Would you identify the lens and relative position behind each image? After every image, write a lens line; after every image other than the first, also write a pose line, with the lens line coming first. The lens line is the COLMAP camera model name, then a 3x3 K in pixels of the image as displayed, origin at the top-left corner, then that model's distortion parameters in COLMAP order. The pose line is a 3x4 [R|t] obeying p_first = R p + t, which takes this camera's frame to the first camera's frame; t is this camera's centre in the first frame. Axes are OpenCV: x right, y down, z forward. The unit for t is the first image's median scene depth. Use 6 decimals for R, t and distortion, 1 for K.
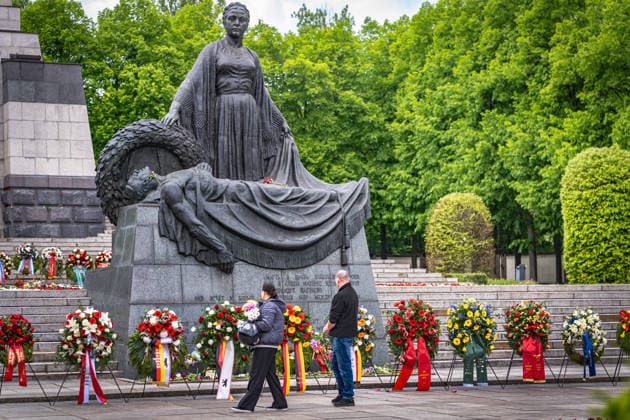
lens RADIAL K [[1483.9, 0, 315.0], [0, 1483.9, 210.0], [0, 0, 1]] dist [0.282590, -1.298736]
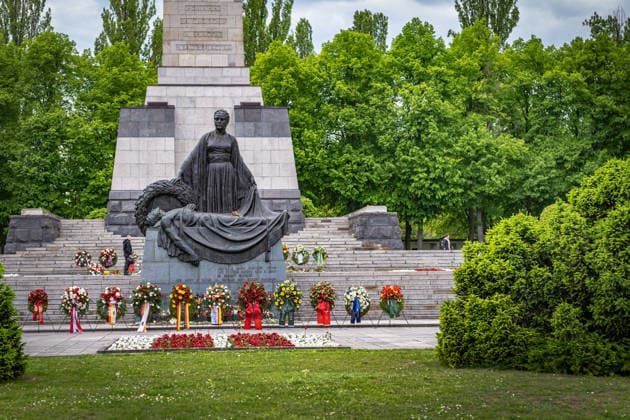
lens RADIAL K [[1504.6, 0, 315.0], [0, 1504.6, 210.0], [0, 0, 1]] dist [0.144995, 0.491325]
pose [[0.952896, -0.014836, -0.302933, 0.361506], [0.019845, 0.999712, 0.013465, -0.027189], [0.302646, -0.018842, 0.952917, -0.396117]]
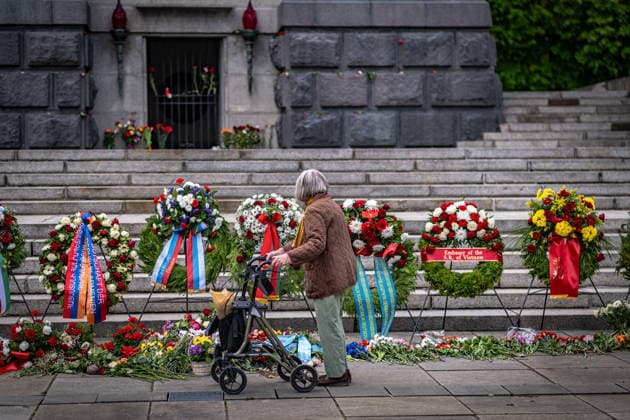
lens RADIAL K [[1483.9, 0, 315.0], [0, 1483.9, 210.0], [0, 0, 1]] dist [0.282590, -1.298736]
pose [[0.955451, 0.006640, -0.295074, -0.082193], [0.015990, 0.997114, 0.074212, 0.006832], [0.294715, -0.075624, 0.952588, 0.720838]]
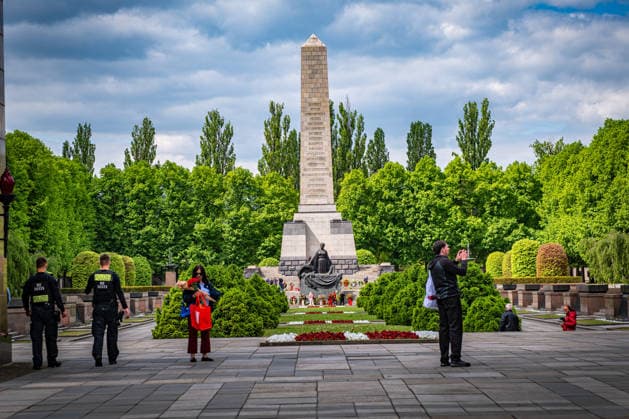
lens RADIAL K [[1592.2, 0, 326.6], [0, 1592.2, 209.2], [0, 0, 1]] dist [0.523992, -0.304828]
pose [[0.929124, -0.028765, -0.368647, 1.403672], [0.034363, 0.999372, 0.008628, -0.200017], [0.368167, -0.020685, 0.929530, -2.960924]]
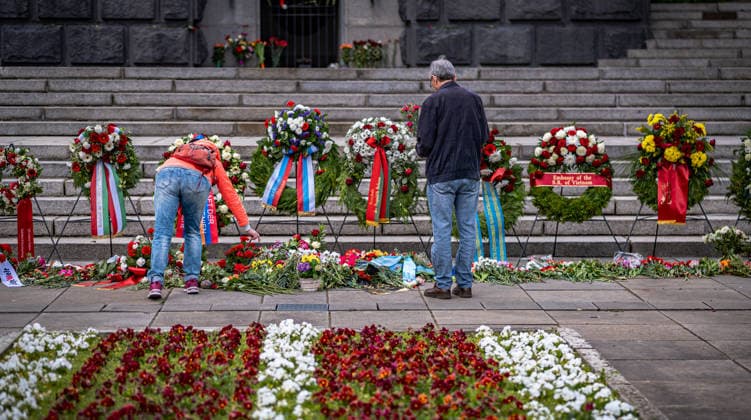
lens RADIAL K [[1799.5, 0, 378.2], [0, 1799.5, 255.3], [0, 0, 1]] dist [0.262223, -0.694735]
pose [[0.940153, 0.037519, -0.338679, -0.056115], [0.011156, 0.989998, 0.140641, 0.002156], [0.340569, -0.136002, 0.930331, 0.662949]]
